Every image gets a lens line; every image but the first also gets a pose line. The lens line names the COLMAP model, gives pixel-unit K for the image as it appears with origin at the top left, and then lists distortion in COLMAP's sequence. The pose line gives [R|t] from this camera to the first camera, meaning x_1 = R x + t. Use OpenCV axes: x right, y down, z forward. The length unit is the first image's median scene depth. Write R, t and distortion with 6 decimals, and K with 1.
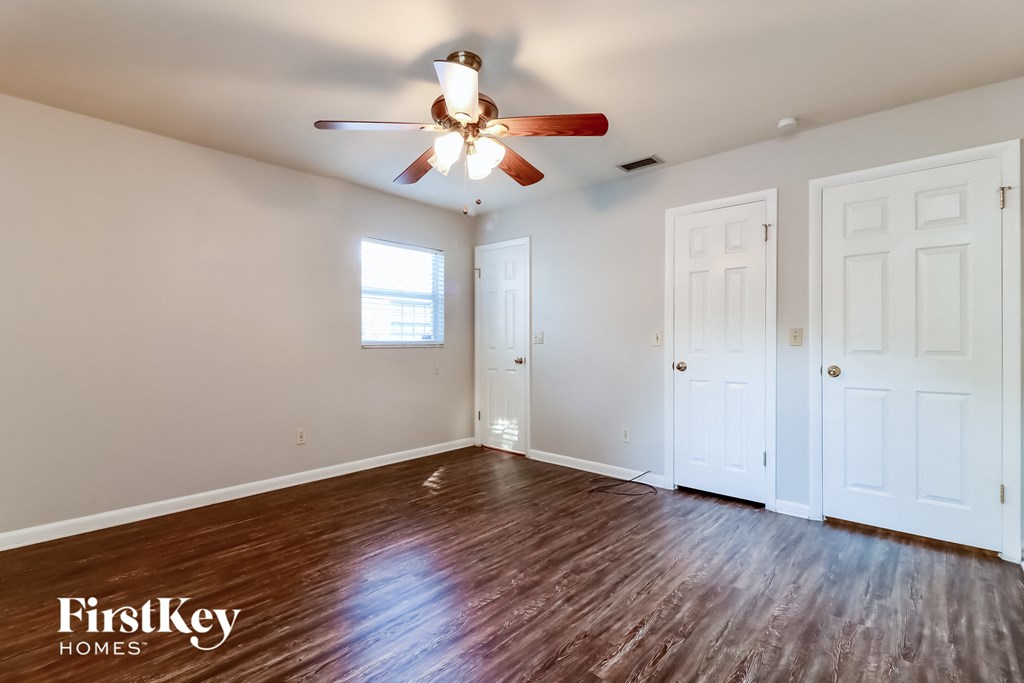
lens RADIAL K [[466.6, 0, 506.0], [0, 466.6, 340.2], [0, 0, 1]] dist [0.002153, -0.000382]
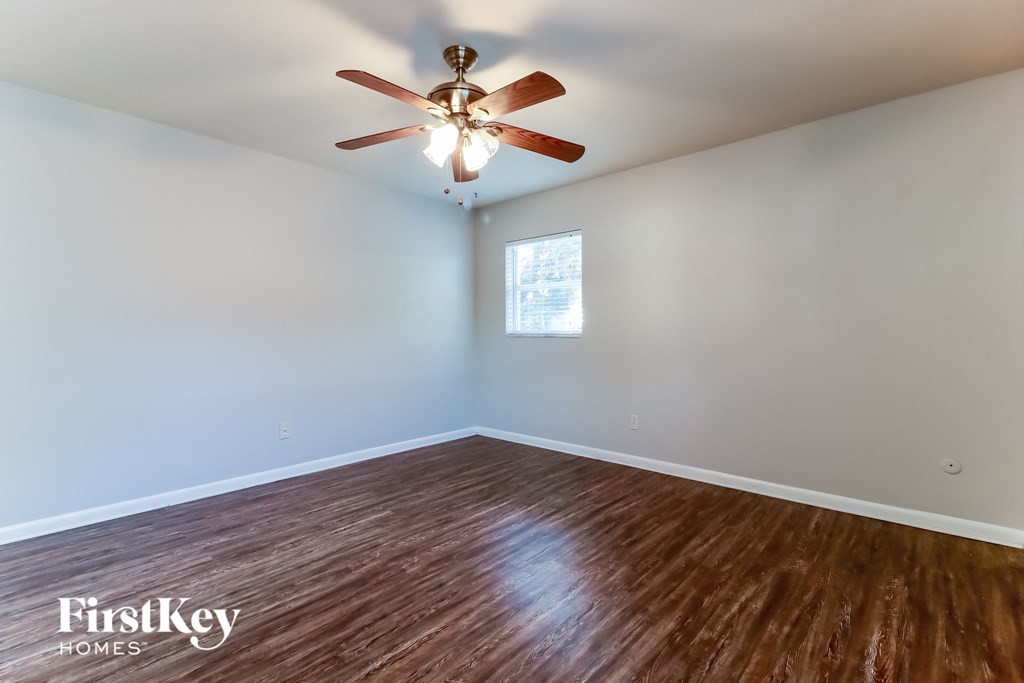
lens RADIAL K [[466.6, 0, 515.7], [0, 466.6, 338.9], [0, 0, 1]] dist [0.002153, -0.000382]
pose [[-0.999850, 0.002244, -0.017152, -0.185516], [0.001950, 0.999850, 0.017188, 0.000088], [0.017188, 0.017152, -0.999705, 1.968271]]
